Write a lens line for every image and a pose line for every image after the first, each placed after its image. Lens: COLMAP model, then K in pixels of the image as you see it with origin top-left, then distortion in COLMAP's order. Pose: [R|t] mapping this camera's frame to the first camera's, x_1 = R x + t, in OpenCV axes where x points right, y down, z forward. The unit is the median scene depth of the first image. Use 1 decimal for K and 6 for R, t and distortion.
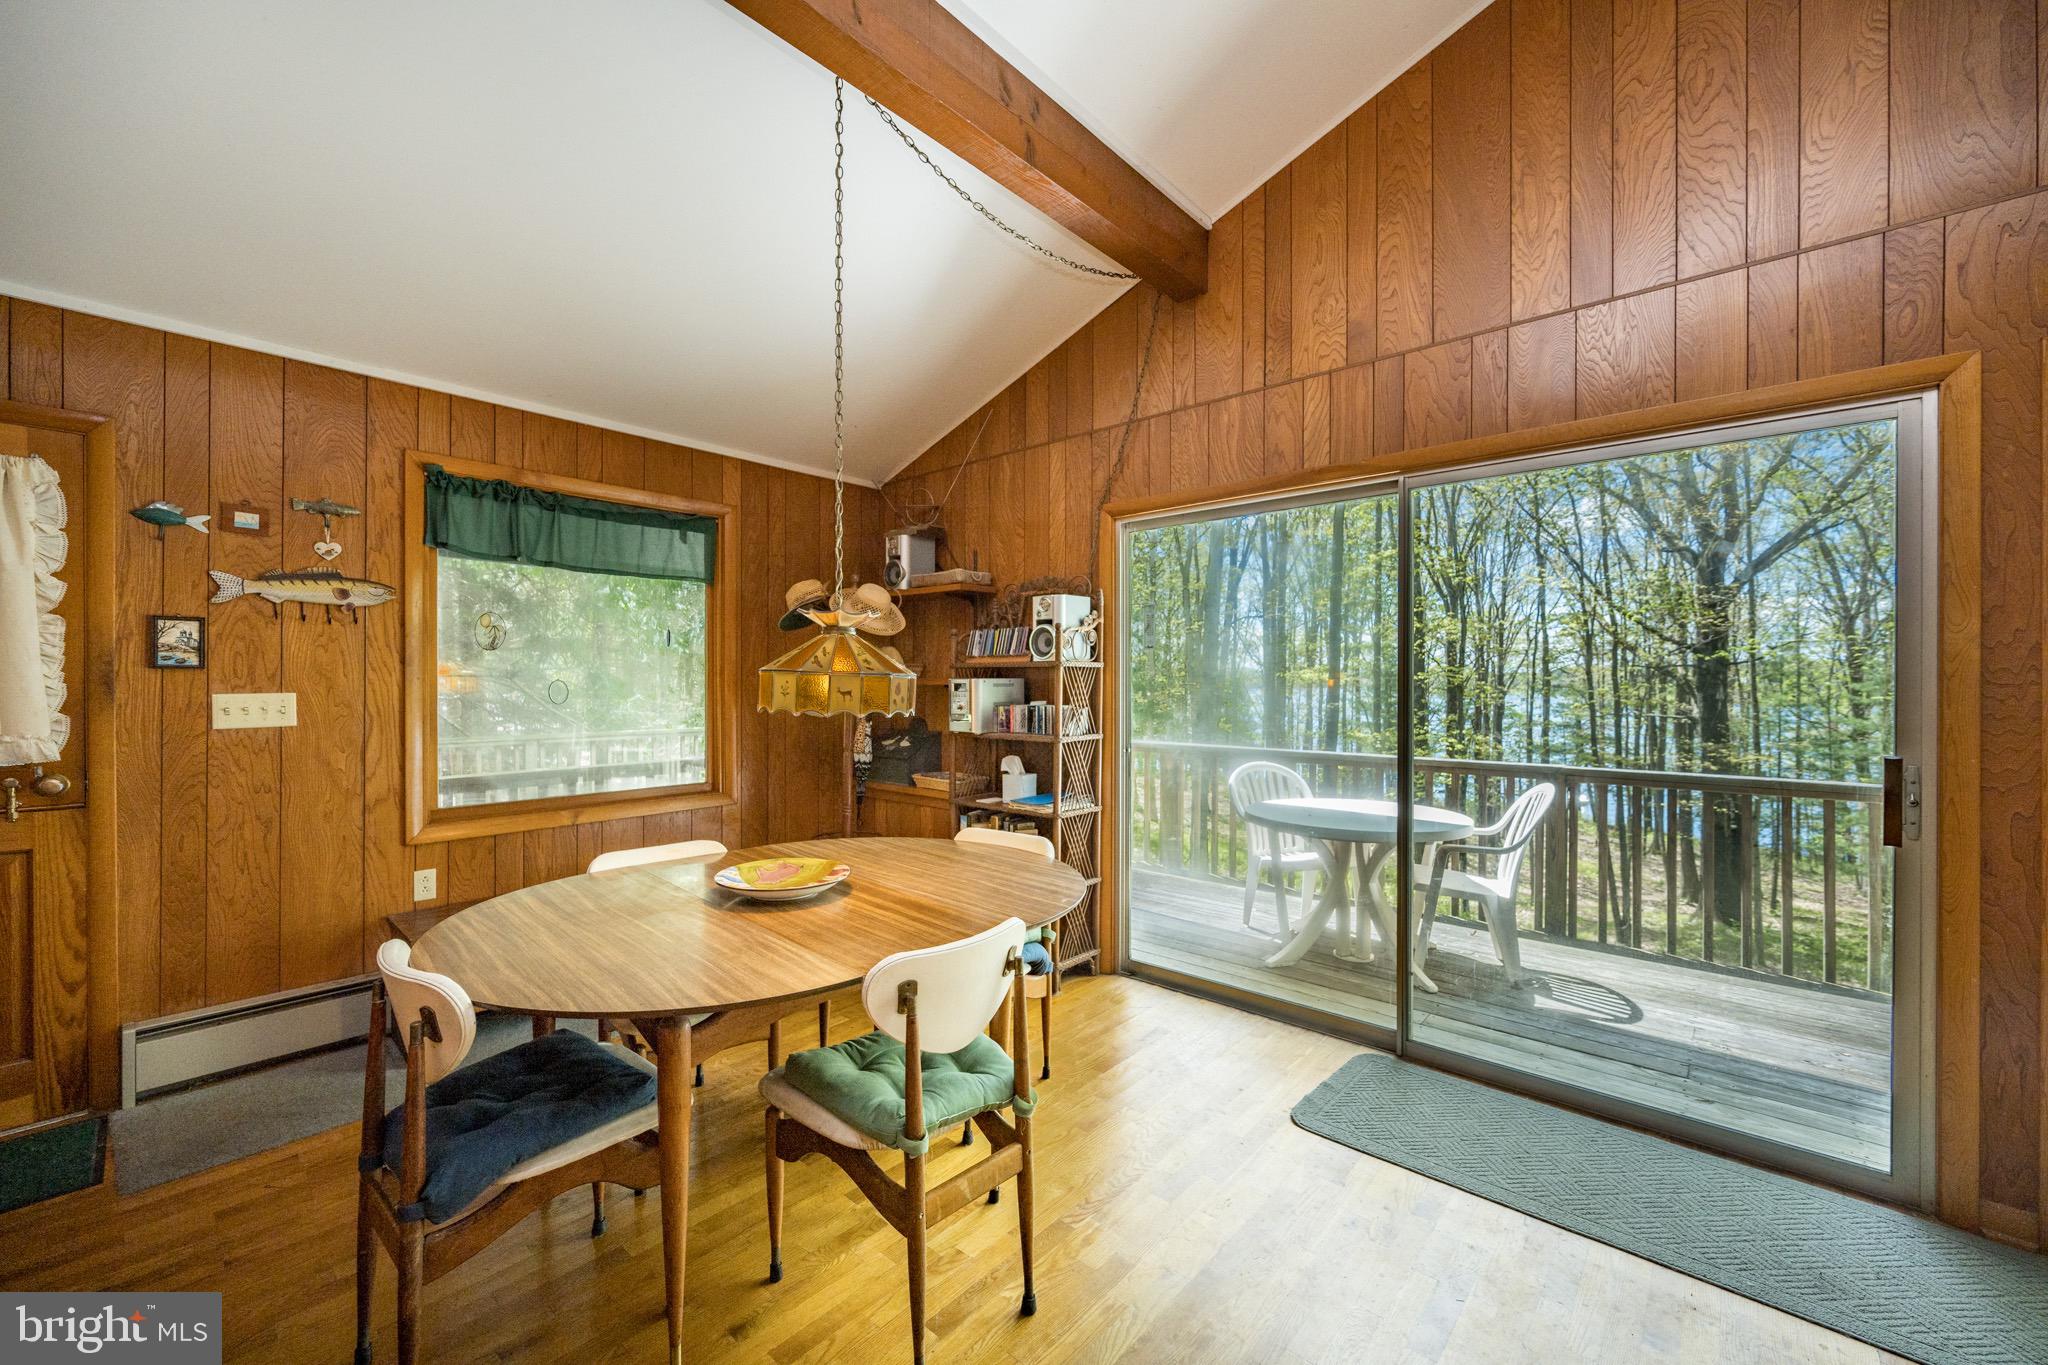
lens RADIAL K [[834.9, 0, 1029.4], [0, 834.9, 684.0], [0, 0, 1]] dist [-0.006063, 0.000192]
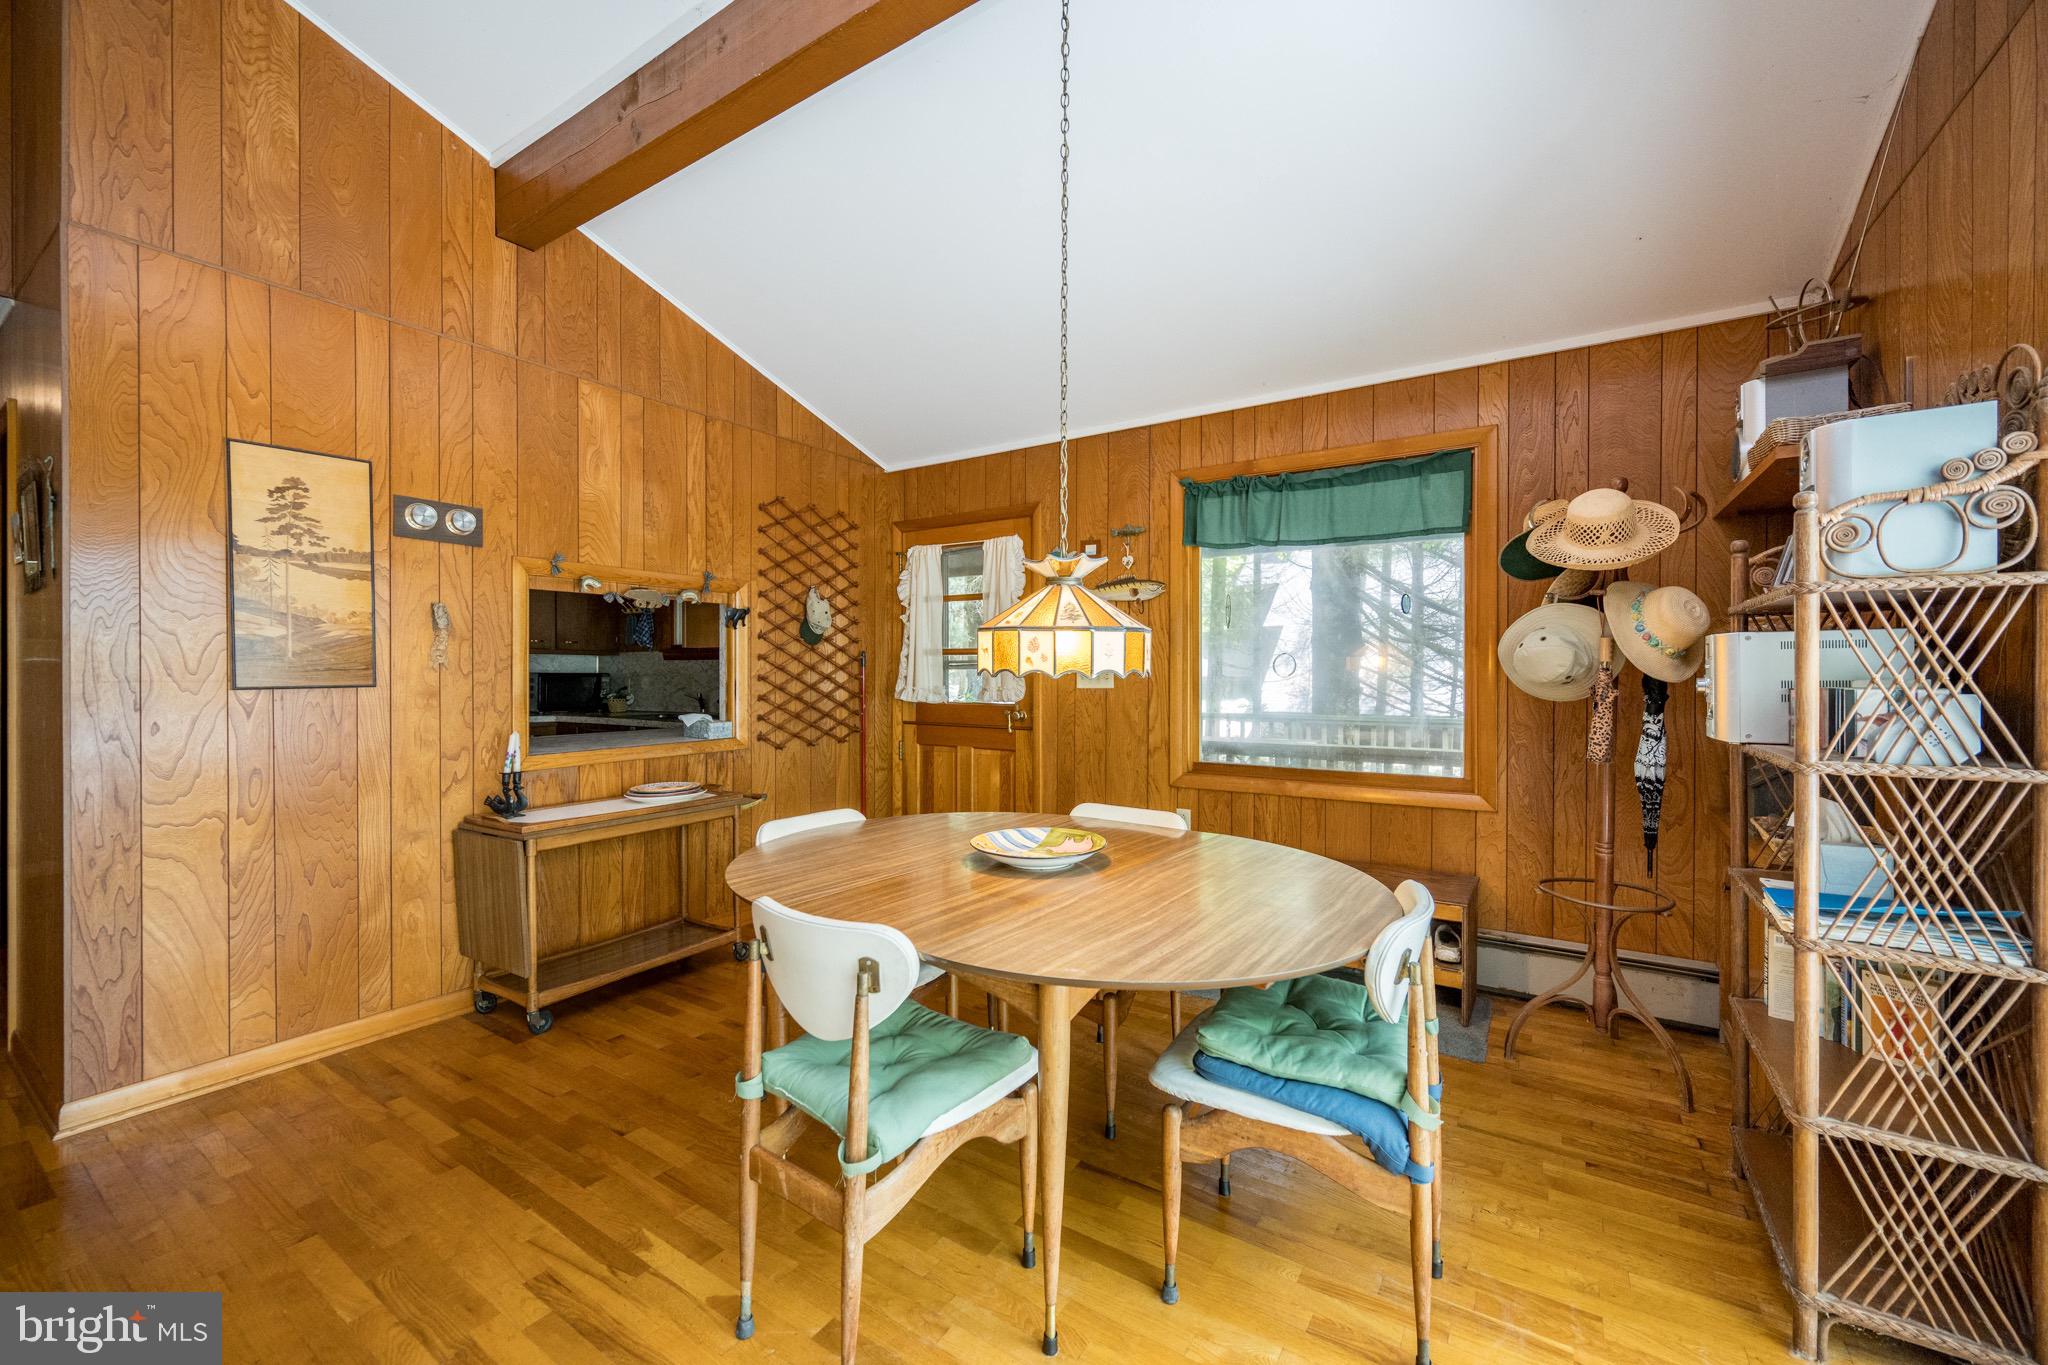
lens RADIAL K [[834.9, 0, 1030.6], [0, 834.9, 674.9], [0, 0, 1]] dist [-0.006063, 0.000192]
pose [[0.104041, 0.001286, -0.994572, 0.504684], [-0.003176, 0.999994, 0.000961, 0.025493], [0.994568, 0.003059, 0.104044, 0.678901]]
